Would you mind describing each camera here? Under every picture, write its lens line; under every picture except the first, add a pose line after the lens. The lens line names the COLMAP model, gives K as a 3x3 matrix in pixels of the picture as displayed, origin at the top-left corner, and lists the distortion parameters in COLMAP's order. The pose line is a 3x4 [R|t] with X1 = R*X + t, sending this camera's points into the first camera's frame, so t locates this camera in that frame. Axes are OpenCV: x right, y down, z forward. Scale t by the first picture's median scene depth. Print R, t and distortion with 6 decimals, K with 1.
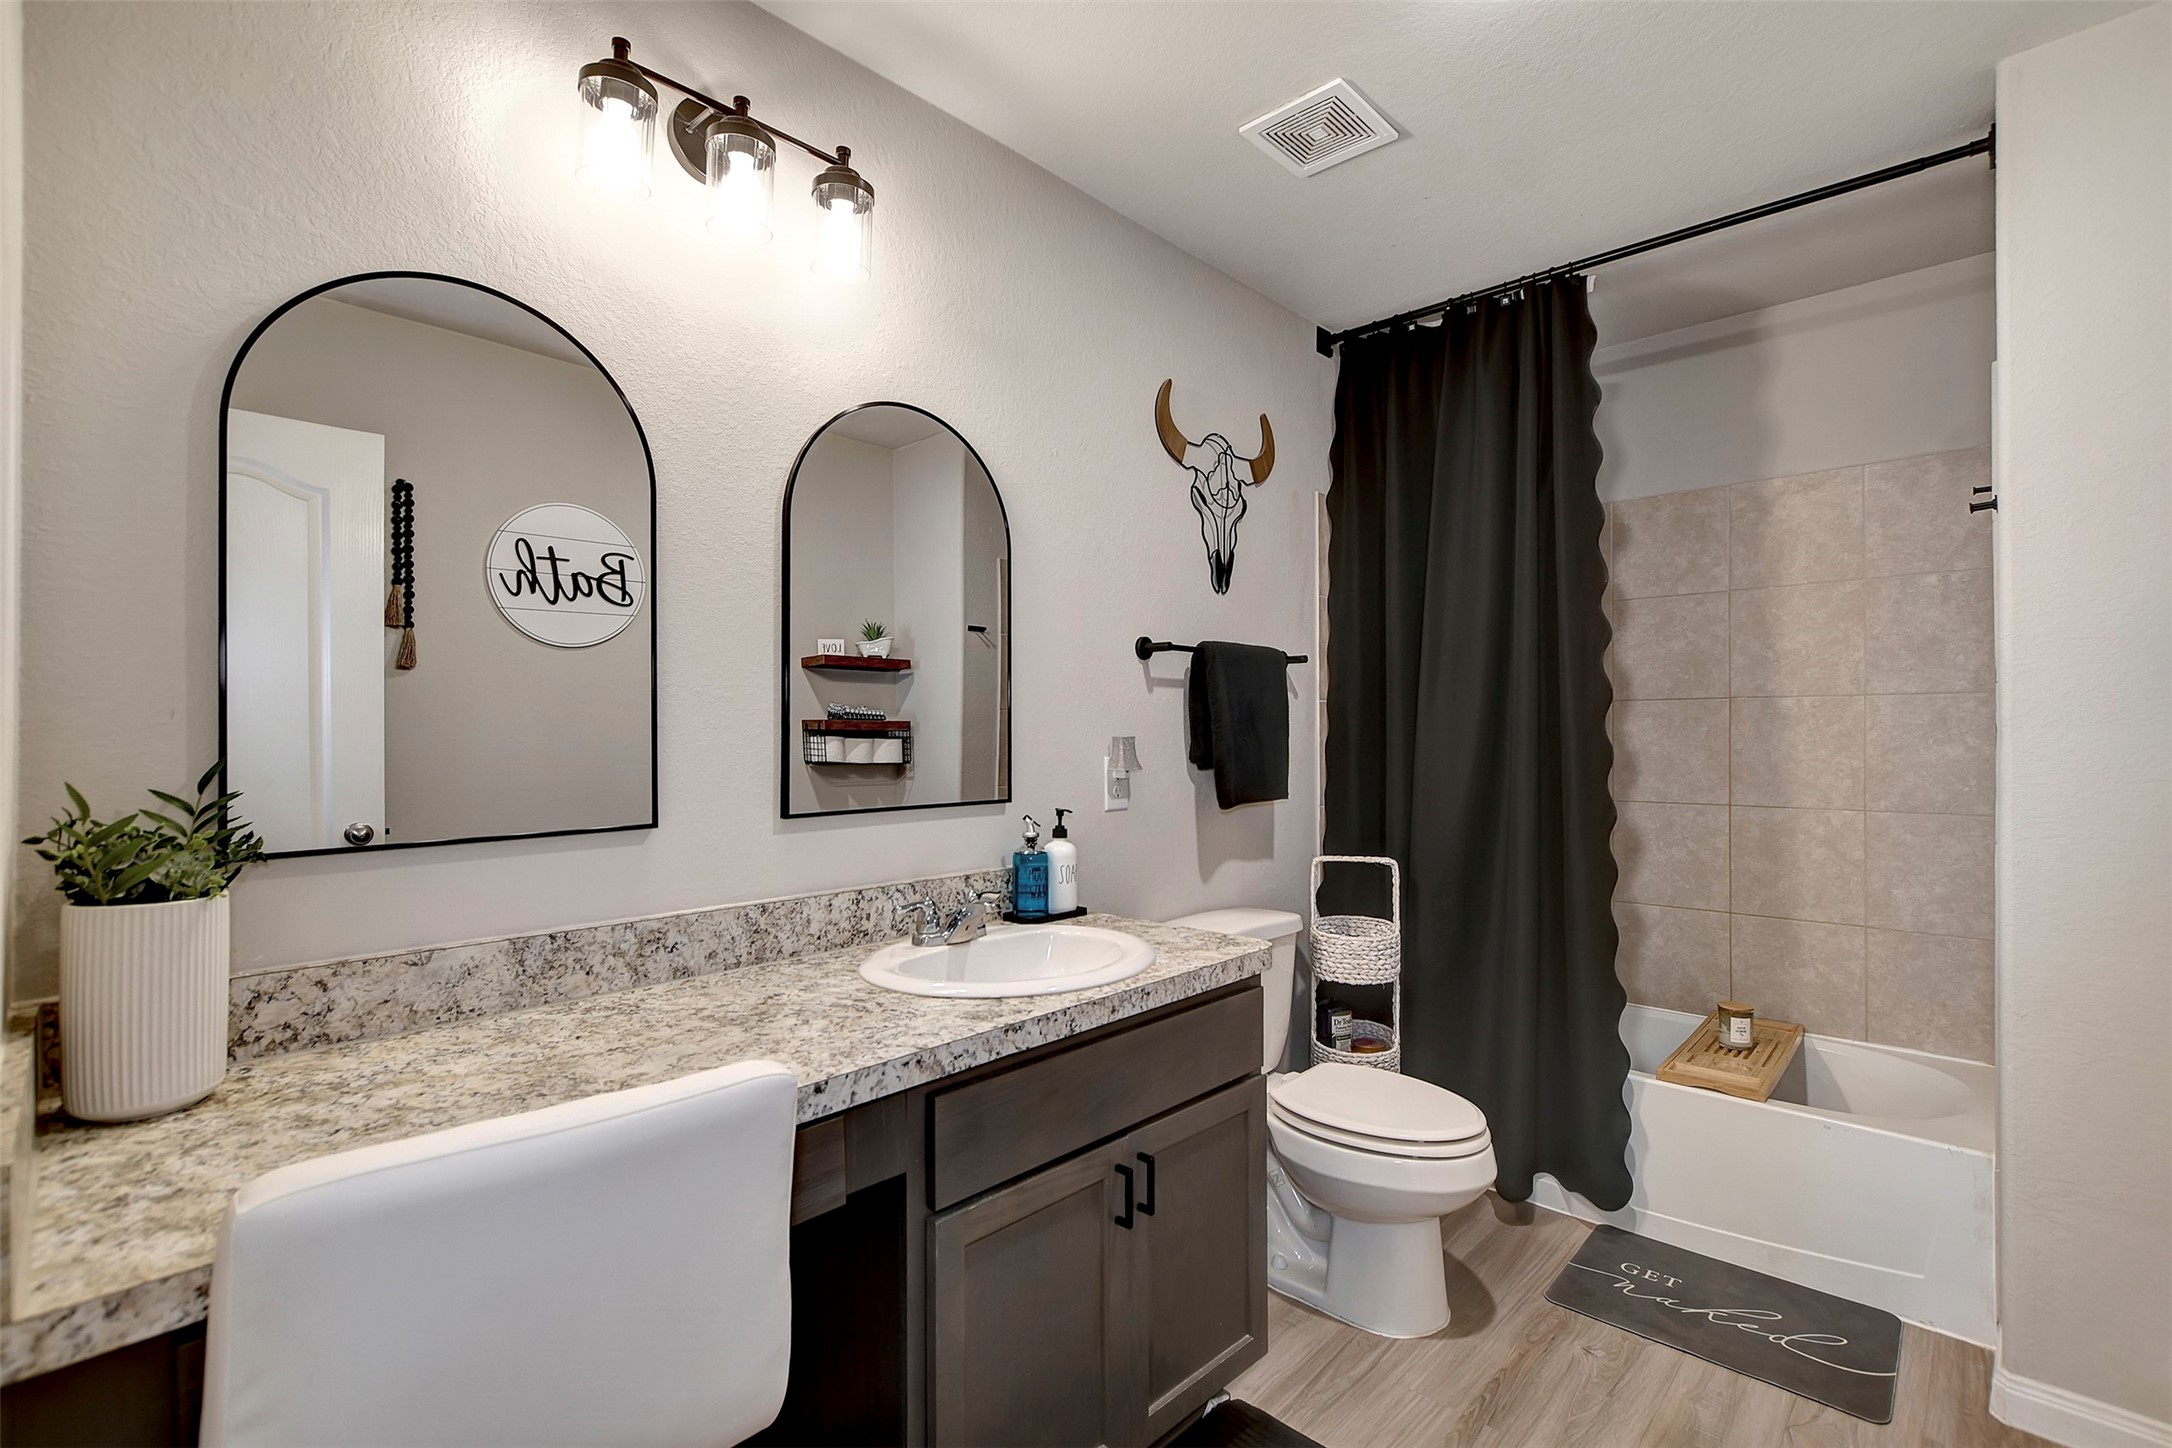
lens RADIAL K [[953.5, 0, 1089.8], [0, 953.5, 726.1], [0, 0, 1]] dist [-0.009763, 0.001902]
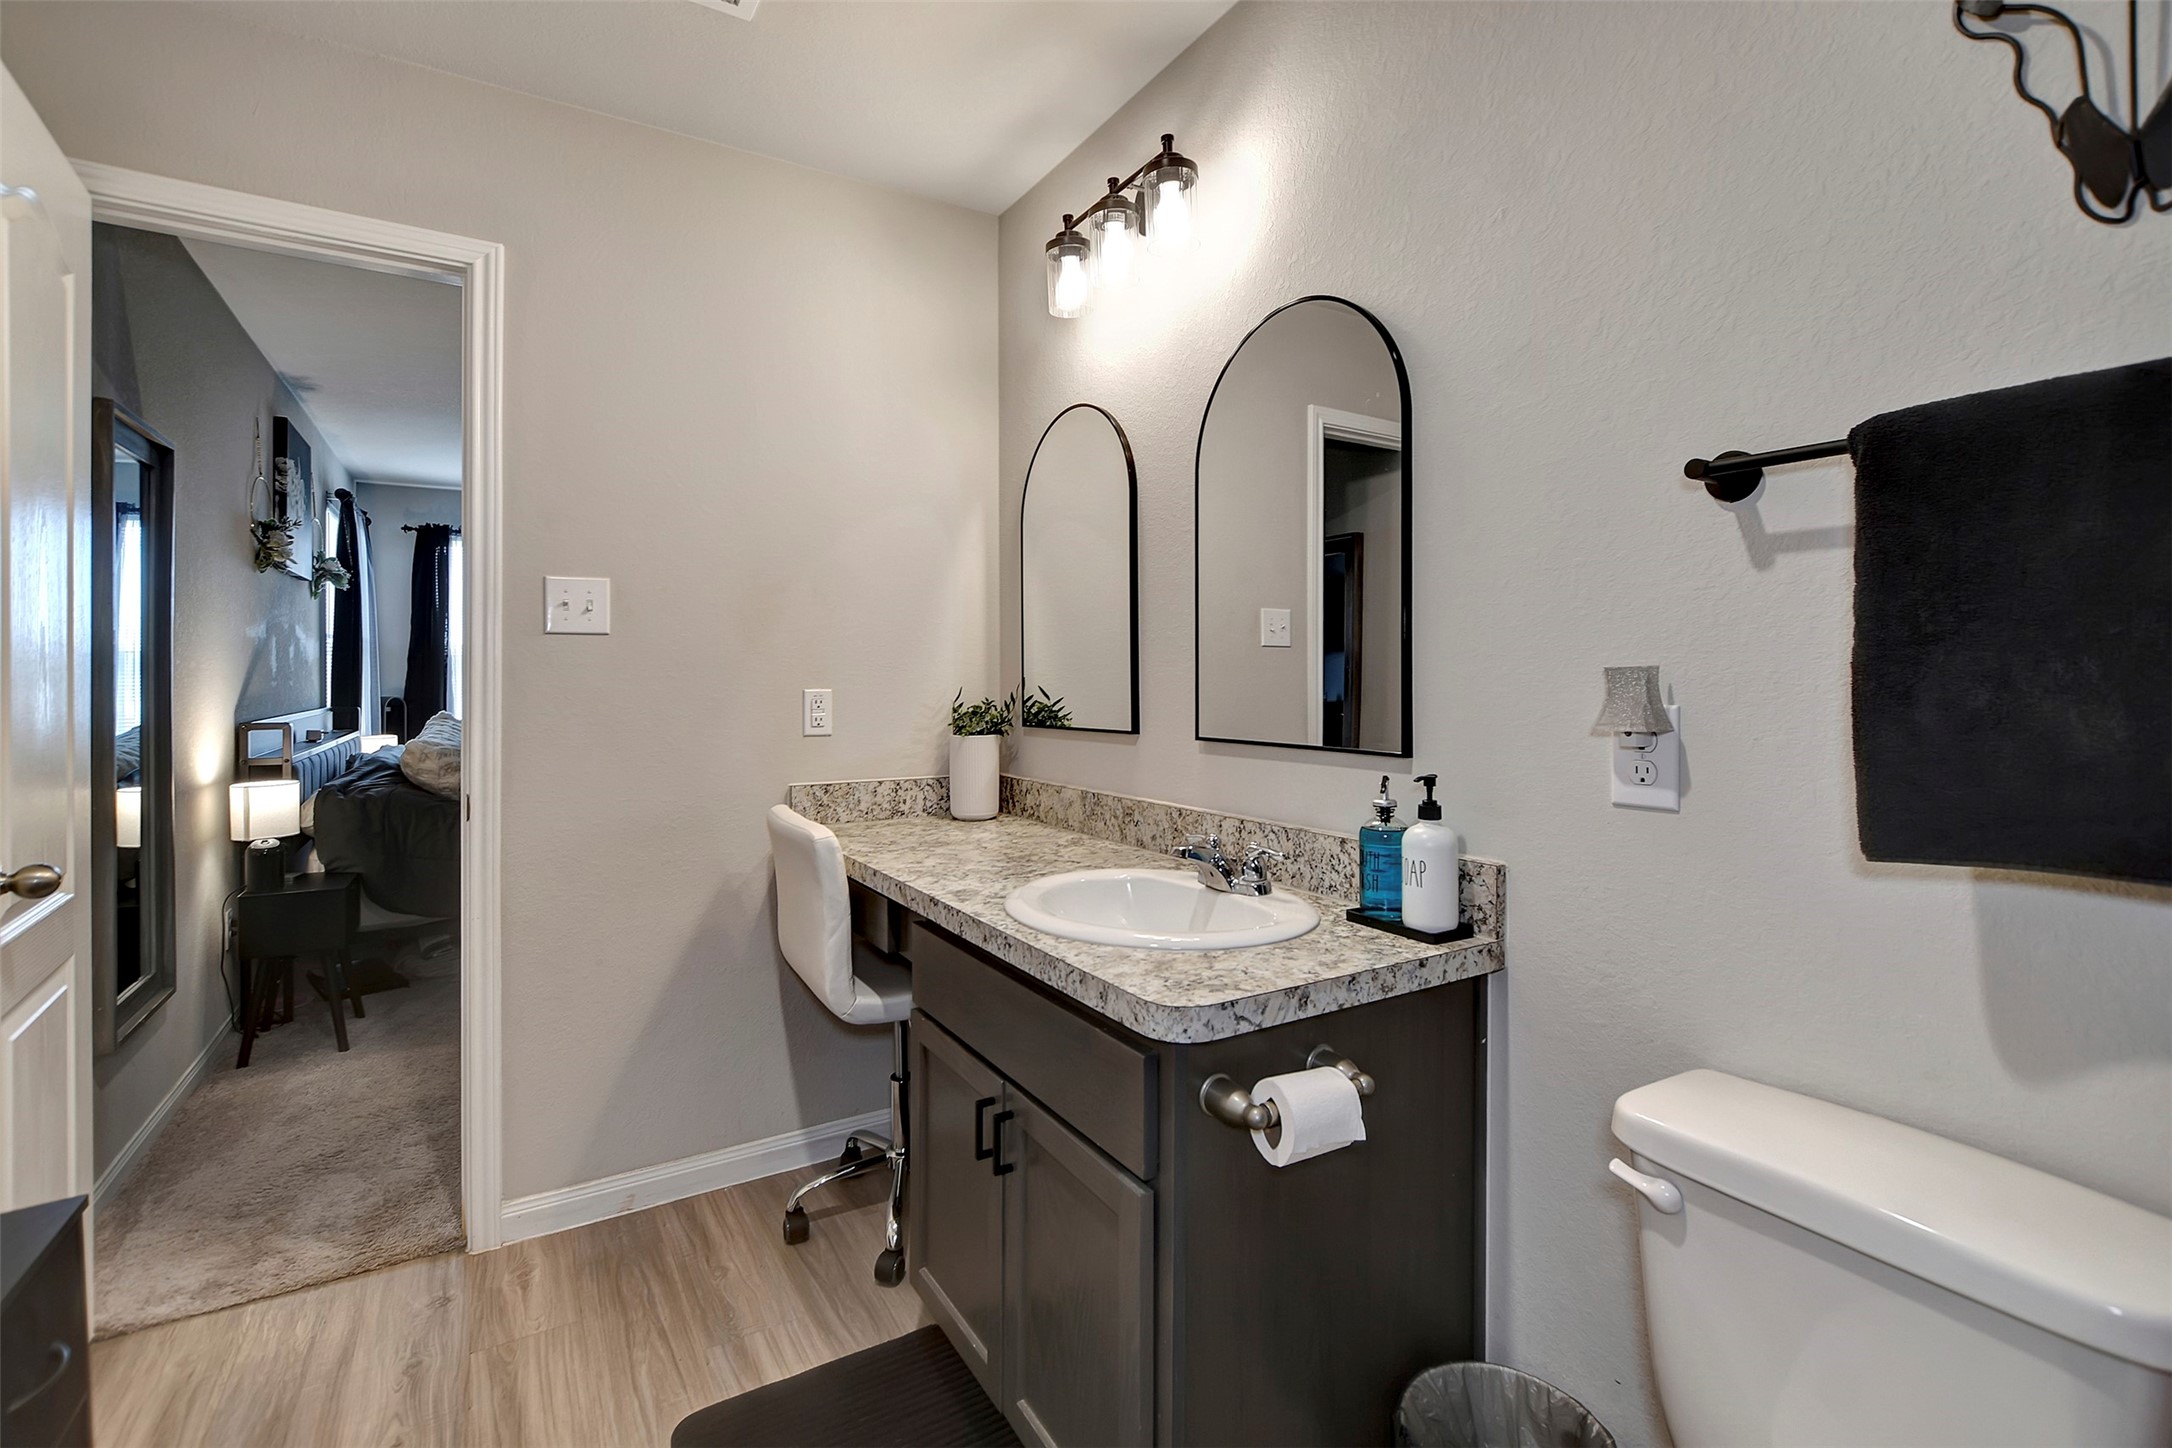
lens RADIAL K [[953.5, 0, 1080.7], [0, 953.5, 682.3], [0, 0, 1]] dist [-0.009763, 0.001902]
pose [[-0.235567, 0.011020, -0.971796, 0.889931], [0.011086, 0.999901, 0.008652, 0.017343], [0.971795, -0.008735, -0.235666, 1.218623]]
